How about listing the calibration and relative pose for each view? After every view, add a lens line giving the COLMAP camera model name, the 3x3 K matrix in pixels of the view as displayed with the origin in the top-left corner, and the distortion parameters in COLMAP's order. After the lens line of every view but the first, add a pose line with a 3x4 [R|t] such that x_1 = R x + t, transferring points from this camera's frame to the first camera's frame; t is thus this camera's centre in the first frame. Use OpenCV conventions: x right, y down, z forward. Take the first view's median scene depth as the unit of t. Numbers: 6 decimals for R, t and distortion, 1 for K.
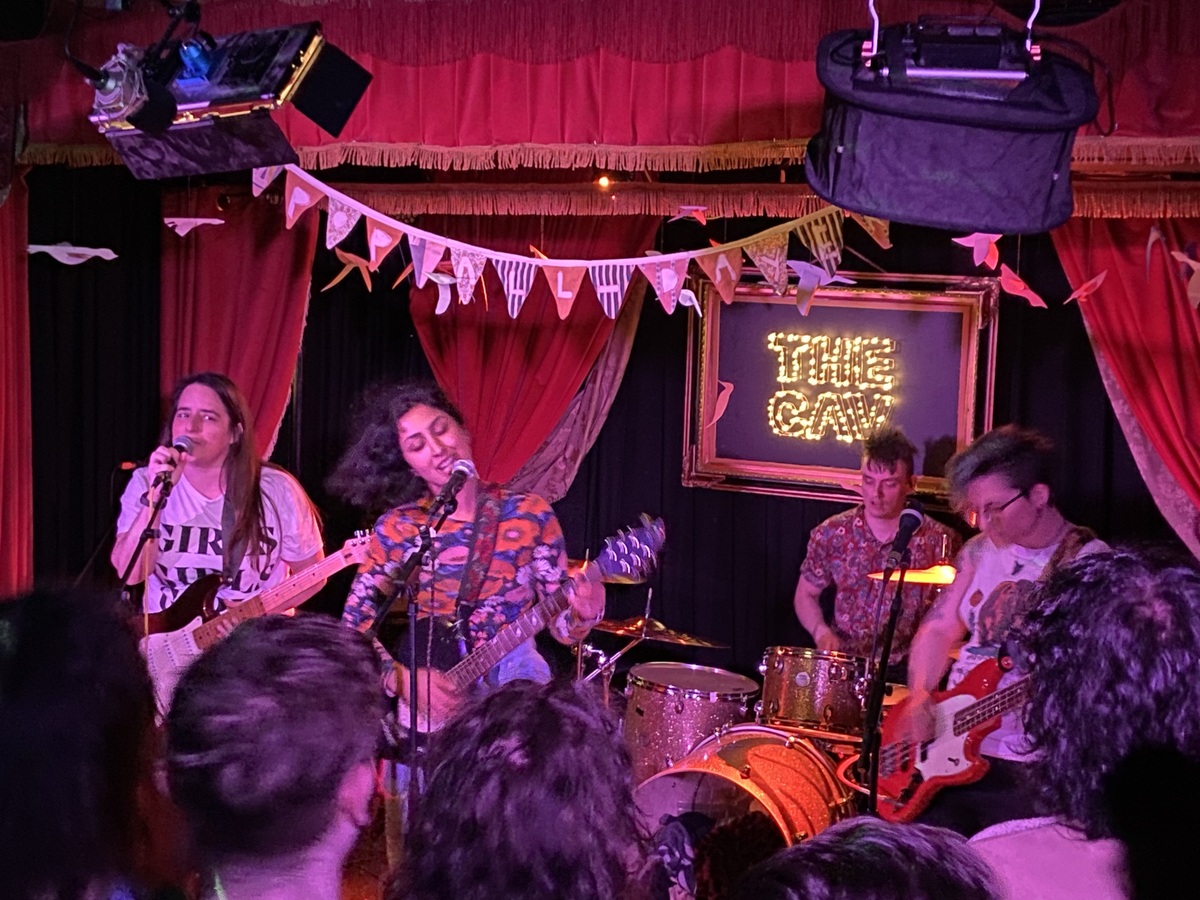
lens RADIAL K [[1899.5, 0, 606.2], [0, 1899.5, 457.1], [0, 0, 1]] dist [0.167633, 0.000000]
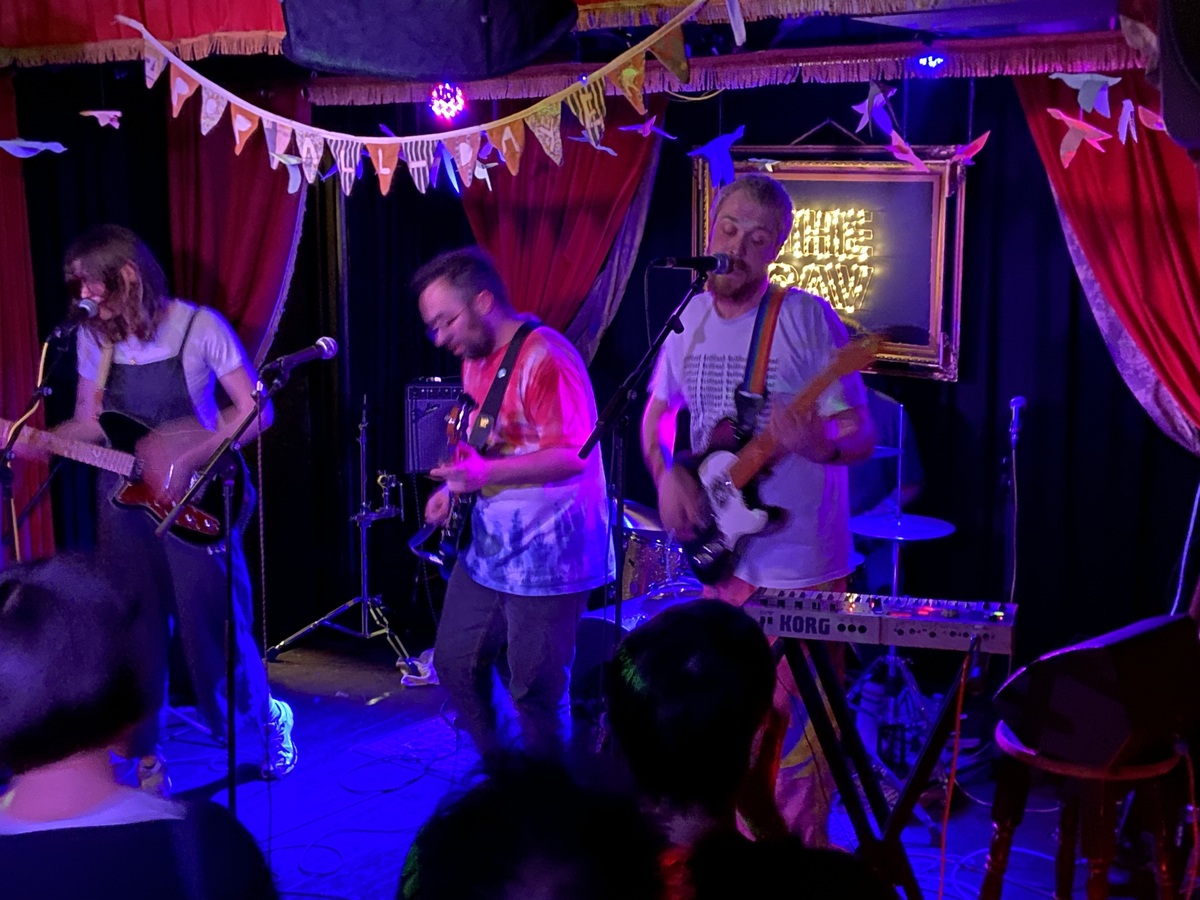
lens RADIAL K [[1663.8, 0, 604.4], [0, 1663.8, 447.1], [0, 0, 1]] dist [0.145984, 0.000000]
pose [[0.974423, 0.005664, -0.224649, 0.216711], [0.009073, 0.997876, 0.064514, 0.005783], [0.224538, -0.064902, 0.972302, 0.083726]]
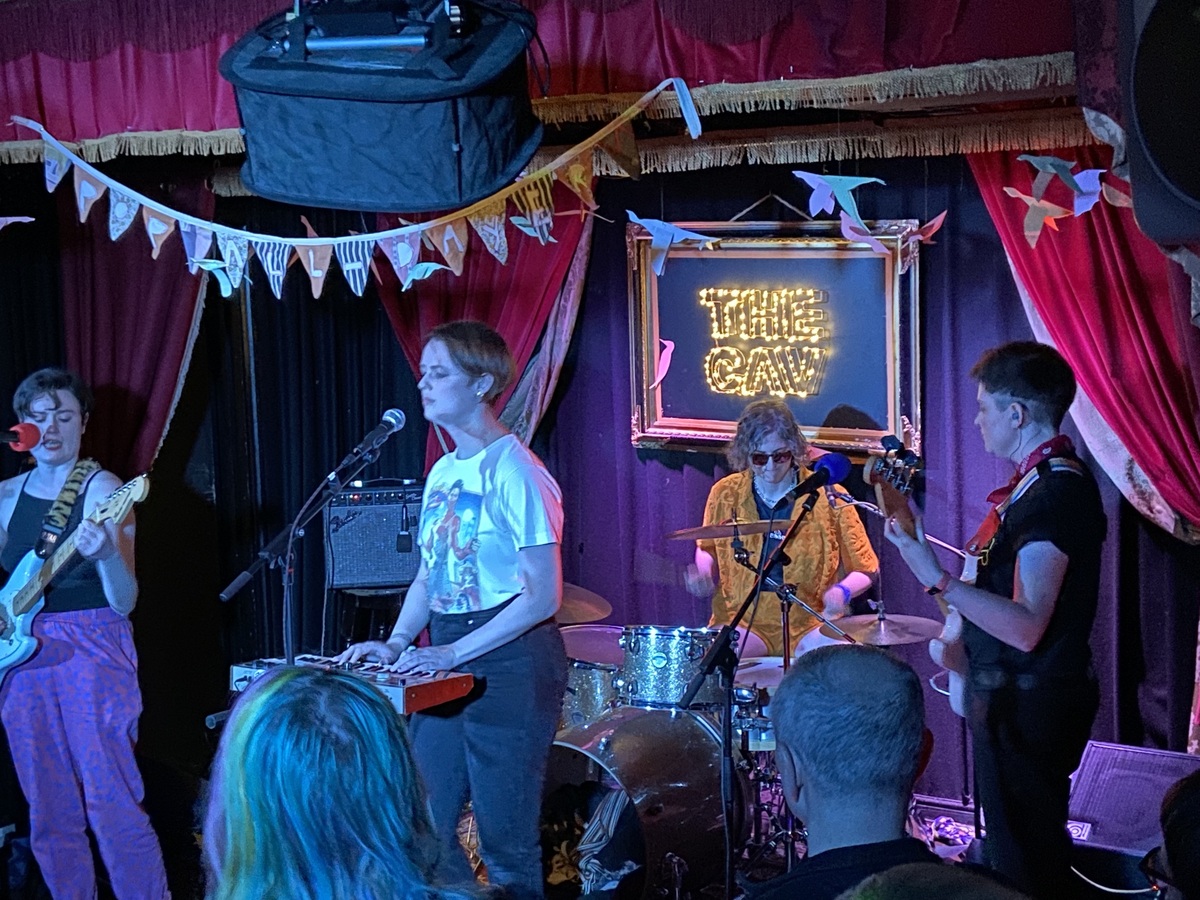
lens RADIAL K [[1870.9, 0, 590.1], [0, 1870.9, 451.5], [0, 0, 1]] dist [0.171367, 0.000000]
pose [[0.982890, -0.039538, -0.179901, 0.206407], [0.044246, 0.998773, 0.022233, -0.006031], [0.178801, -0.029812, 0.983433, 0.042675]]
